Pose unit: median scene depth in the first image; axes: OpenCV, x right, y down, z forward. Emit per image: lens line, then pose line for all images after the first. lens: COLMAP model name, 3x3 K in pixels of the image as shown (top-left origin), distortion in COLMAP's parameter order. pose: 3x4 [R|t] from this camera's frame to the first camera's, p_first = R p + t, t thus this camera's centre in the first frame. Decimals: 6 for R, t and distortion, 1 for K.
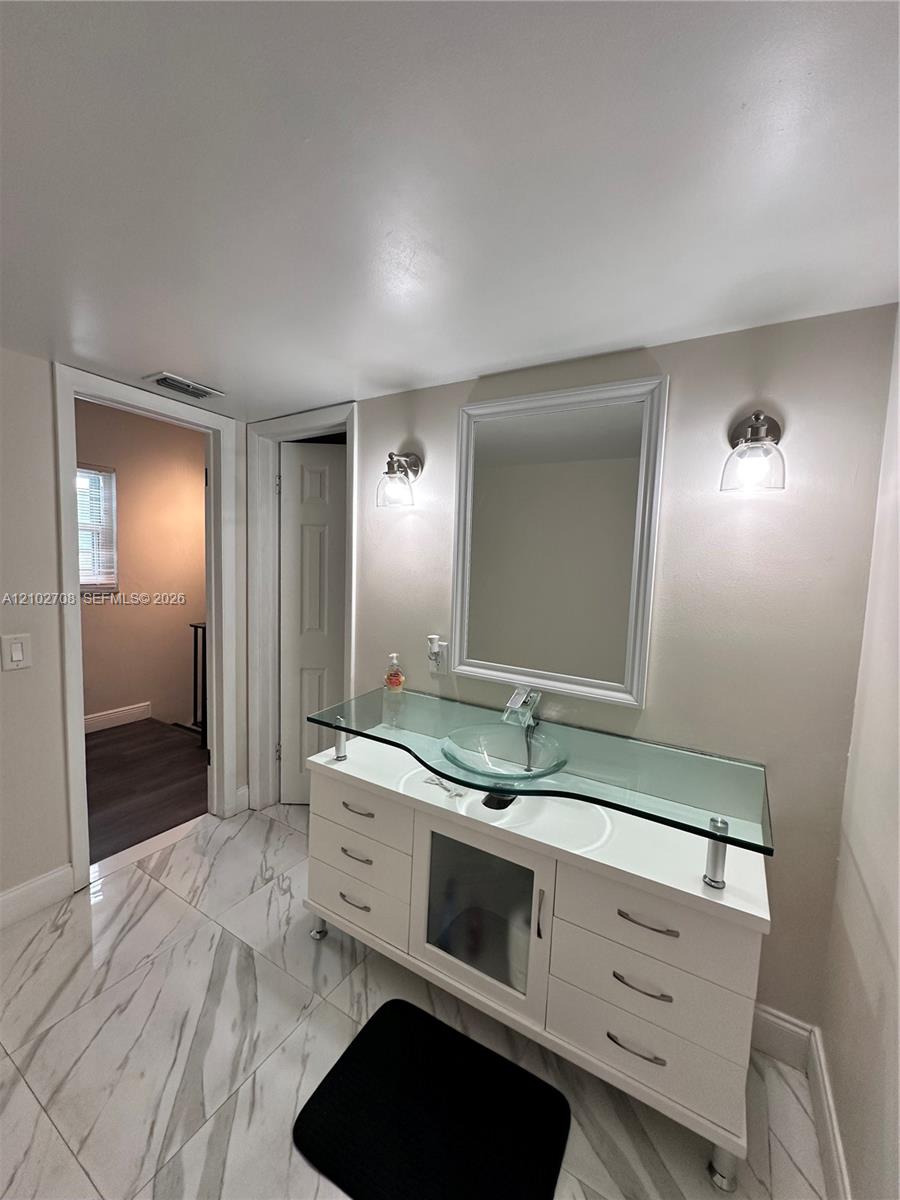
lens RADIAL K [[471.9, 0, 446.9], [0, 471.9, 600.2], [0, 0, 1]] dist [-0.002239, 0.000101]
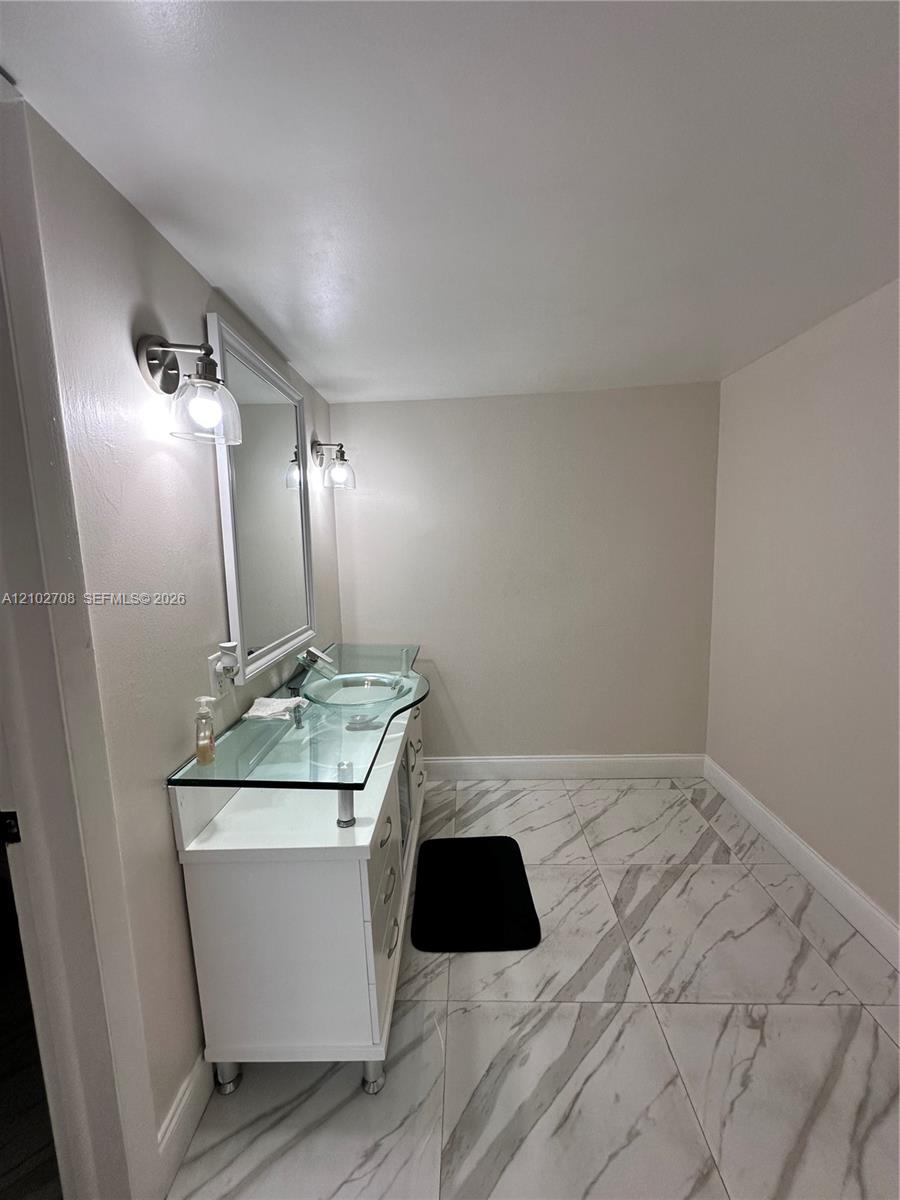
lens RADIAL K [[471.9, 0, 446.9], [0, 471.9, 600.2], [0, 0, 1]] dist [-0.002239, 0.000101]
pose [[-0.484186, -0.128804, 0.865432, -1.078124], [0.089861, 0.976555, 0.195617, -0.128982], [-0.870338, 0.172484, -0.461260, 1.442975]]
